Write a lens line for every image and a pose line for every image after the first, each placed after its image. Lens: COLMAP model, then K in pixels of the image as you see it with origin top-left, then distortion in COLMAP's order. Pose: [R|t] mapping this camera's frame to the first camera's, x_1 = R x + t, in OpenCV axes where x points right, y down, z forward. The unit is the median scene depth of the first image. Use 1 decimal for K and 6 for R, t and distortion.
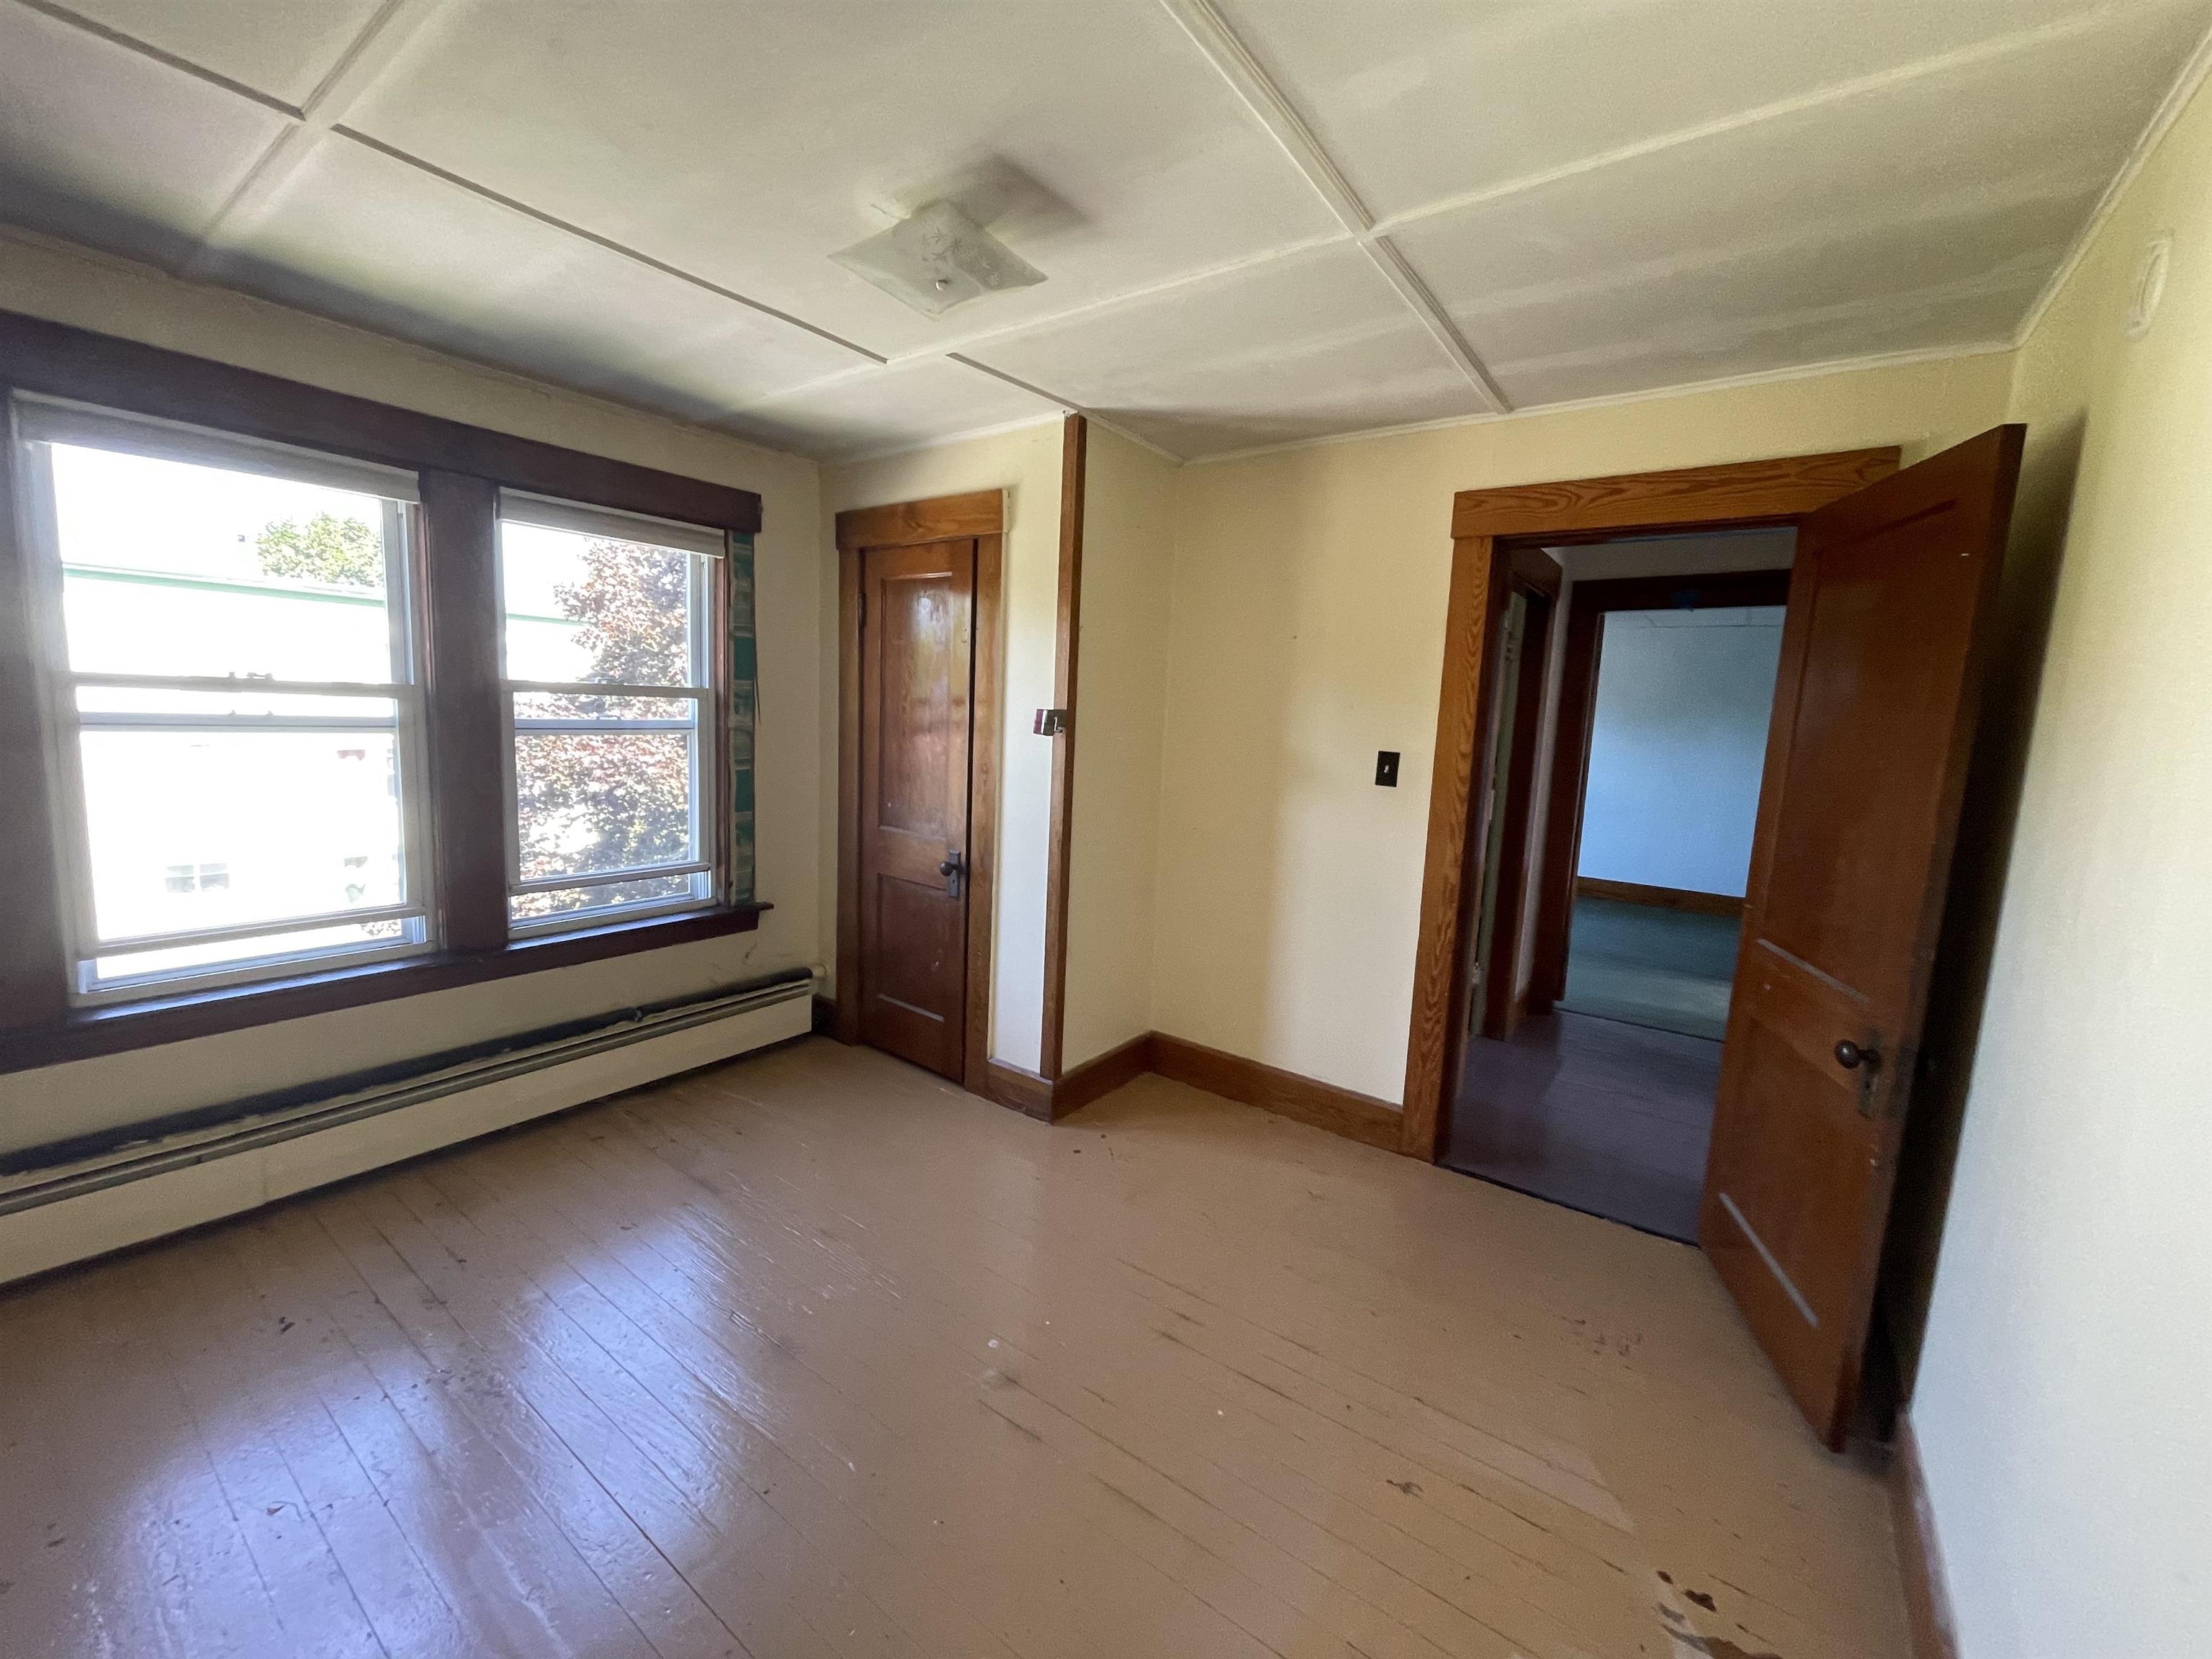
lens RADIAL K [[921.3, 0, 1118.0], [0, 921.3, 825.5], [0, 0, 1]] dist [0.000307, 0.000014]
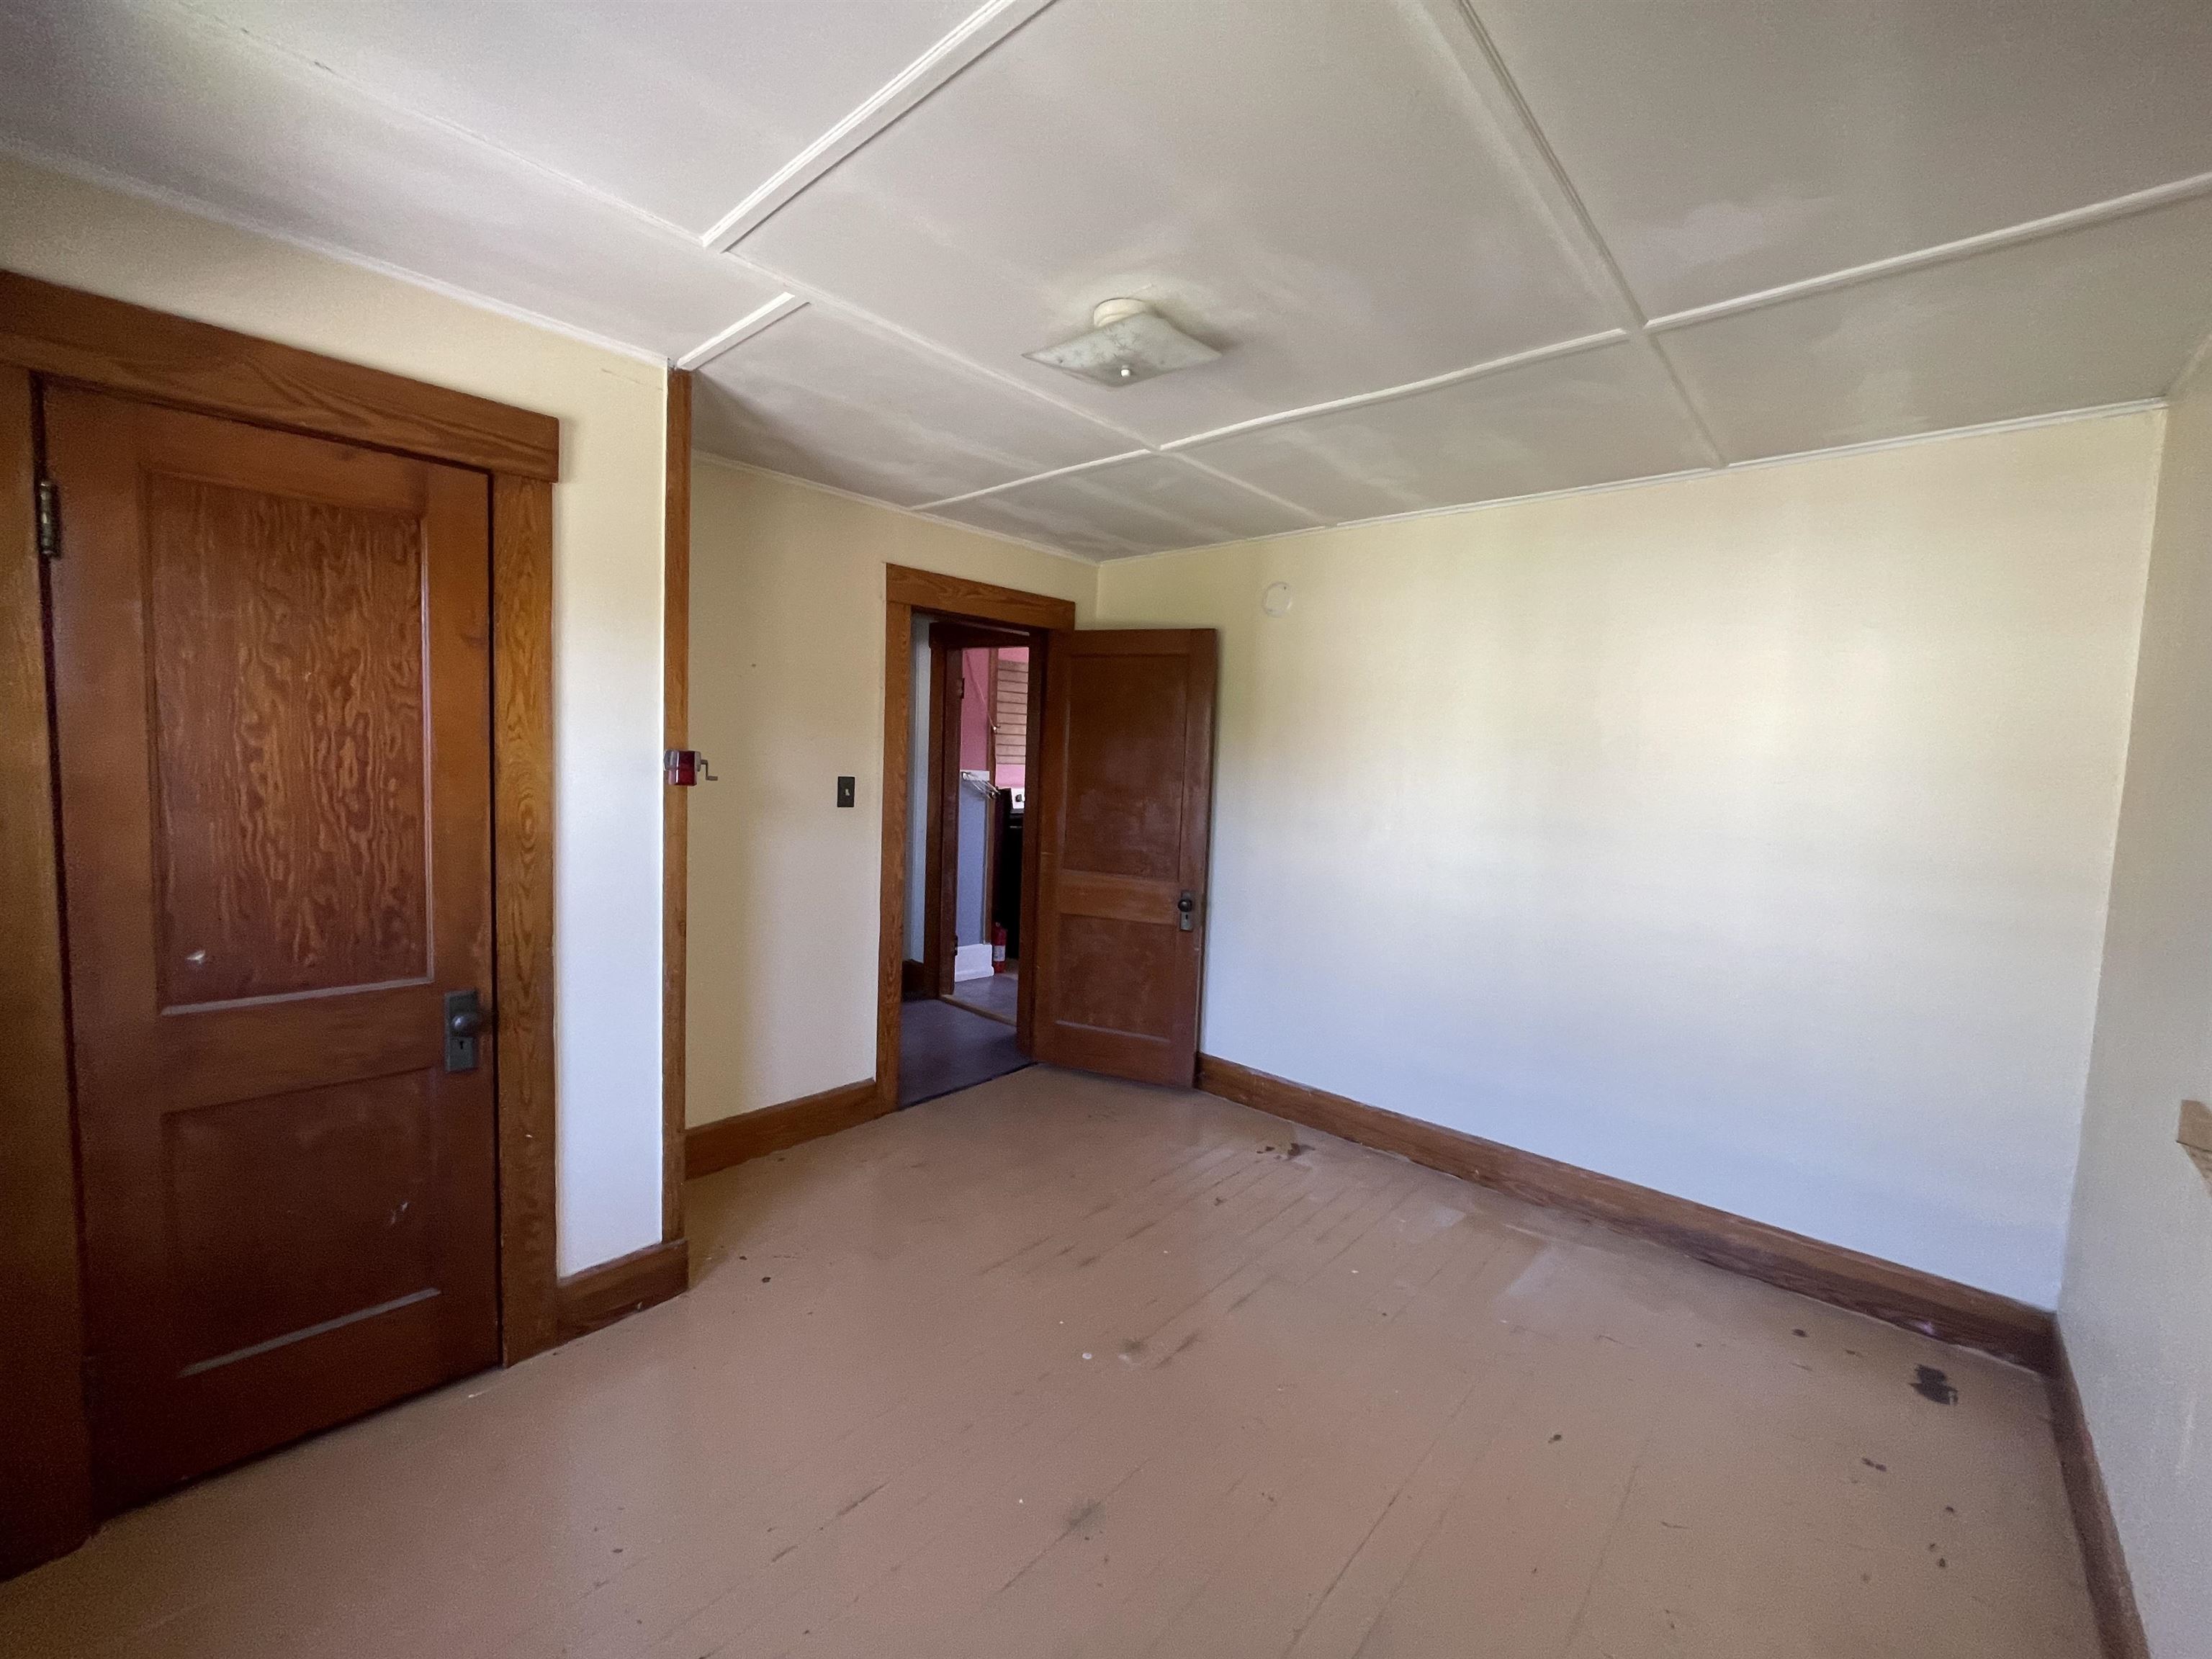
lens RADIAL K [[898.2, 0, 1099.9], [0, 898.2, 821.4], [0, 0, 1]] dist [-0.001056, 0.000085]
pose [[0.096254, -0.115403, 0.988644, -0.767845], [0.094103, 0.989862, 0.106384, -0.113801], [-0.990898, 0.082795, 0.106138, 0.579349]]
